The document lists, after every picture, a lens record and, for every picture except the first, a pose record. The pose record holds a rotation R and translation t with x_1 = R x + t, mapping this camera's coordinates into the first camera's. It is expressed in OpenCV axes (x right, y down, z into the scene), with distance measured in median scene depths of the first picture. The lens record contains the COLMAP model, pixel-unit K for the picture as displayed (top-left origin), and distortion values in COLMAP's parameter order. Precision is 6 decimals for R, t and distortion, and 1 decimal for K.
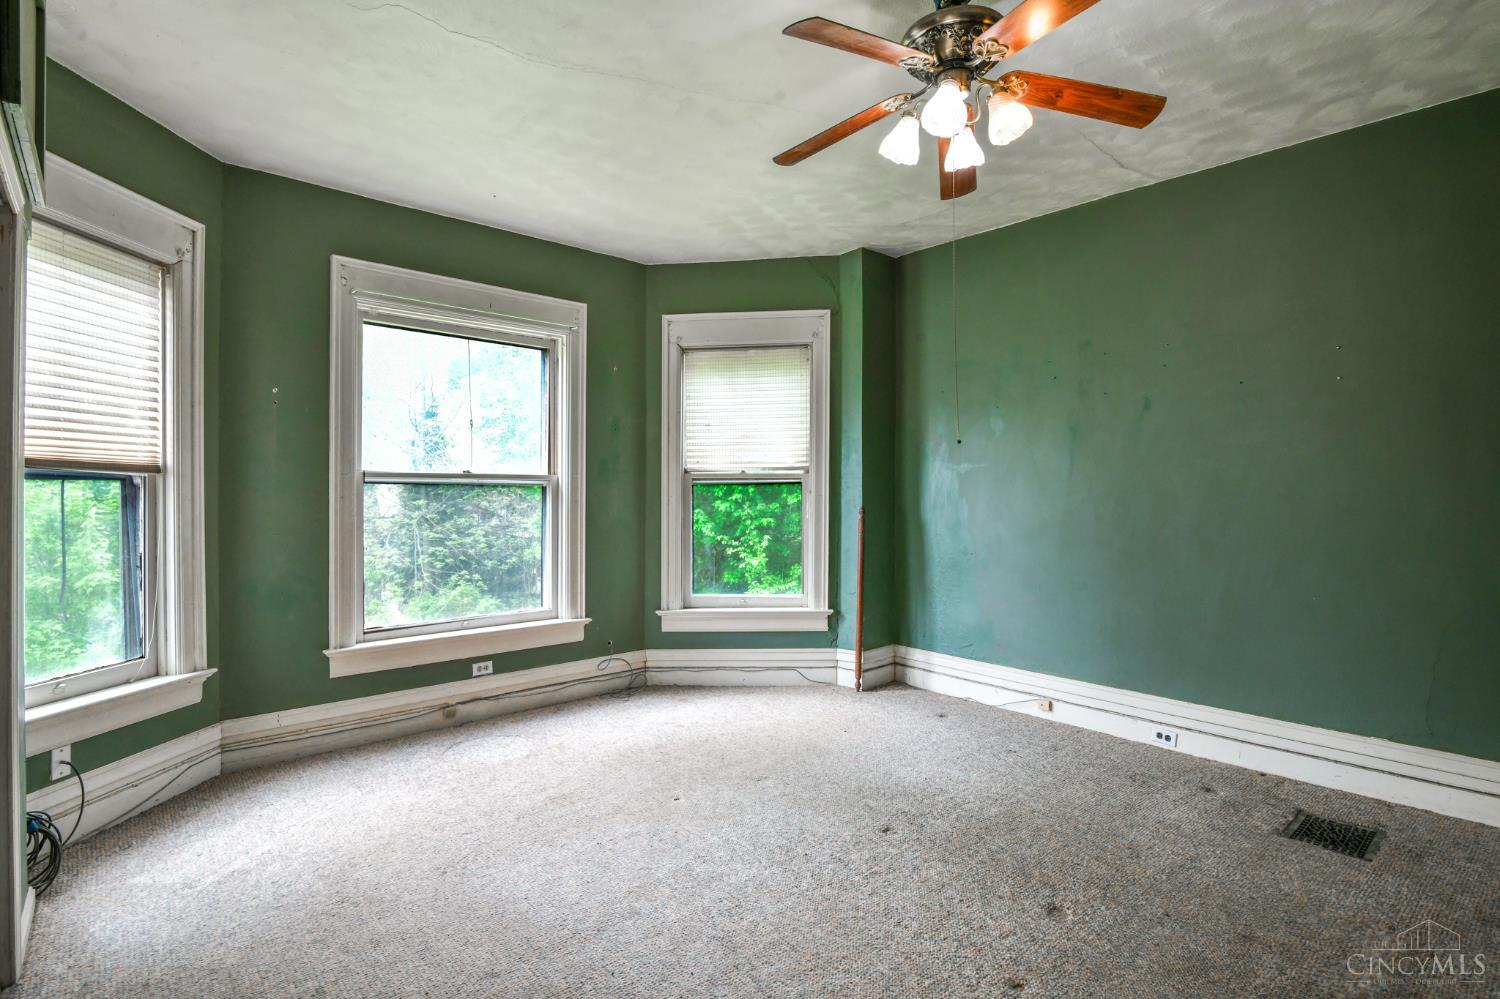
lens RADIAL K [[723.3, 0, 750.9], [0, 723.3, 500.1], [0, 0, 1]] dist [-0.003130, -0.006910]
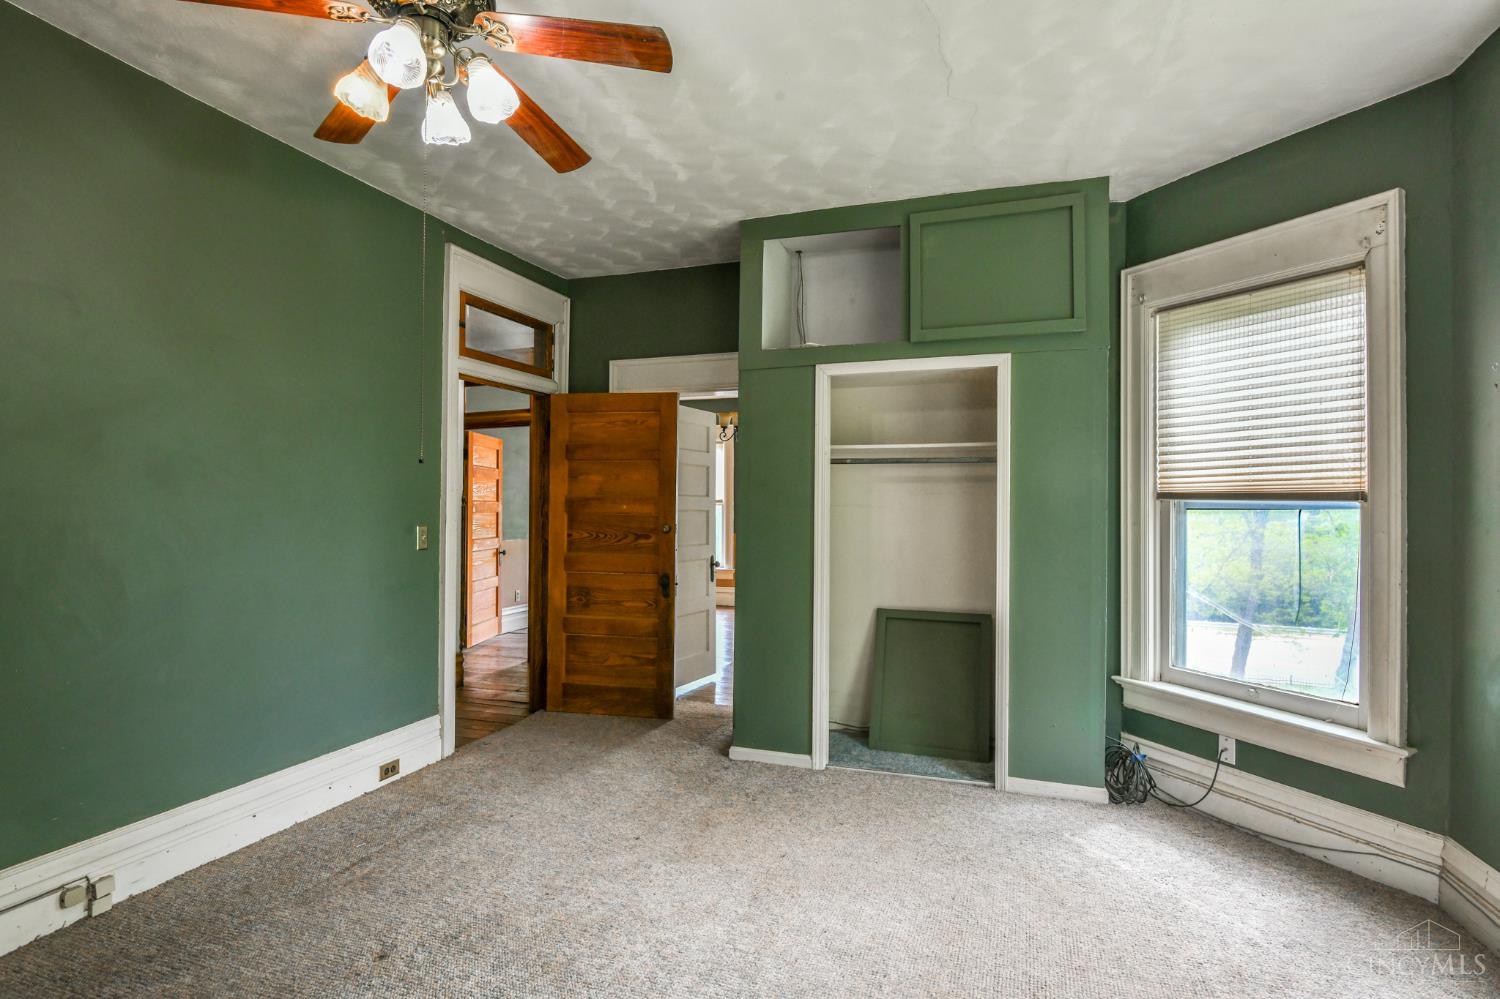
lens RADIAL K [[723.3, 0, 751.0], [0, 723.3, 498.4], [0, 0, 1]] dist [-0.003130, -0.006910]
pose [[-0.871798, -0.012645, -0.489702, 0.197725], [-0.009738, 0.999917, -0.008483, -0.018953], [0.489769, -0.002626, -0.871848, 1.065493]]
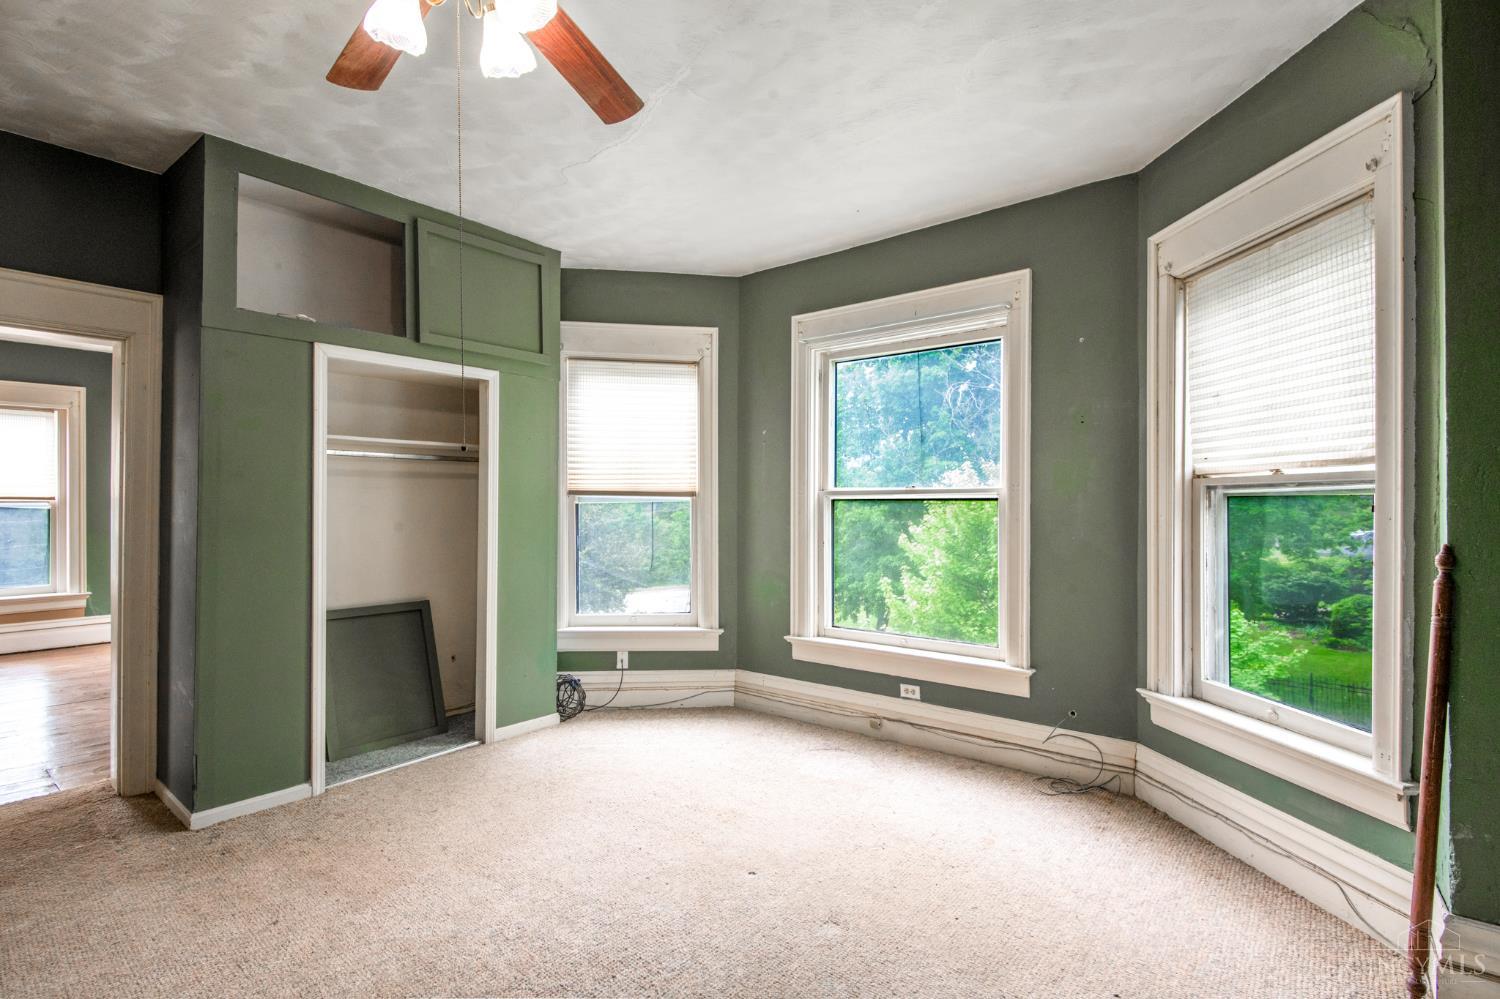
lens RADIAL K [[723.3, 0, 745.7], [0, 723.3, 496.5], [0, 0, 1]] dist [-0.003130, -0.006910]
pose [[0.160678, -0.008295, -0.986972, 0.564461], [-0.003984, 0.999951, -0.009053, -0.017838], [0.986999, 0.005387, 0.160637, 0.651608]]
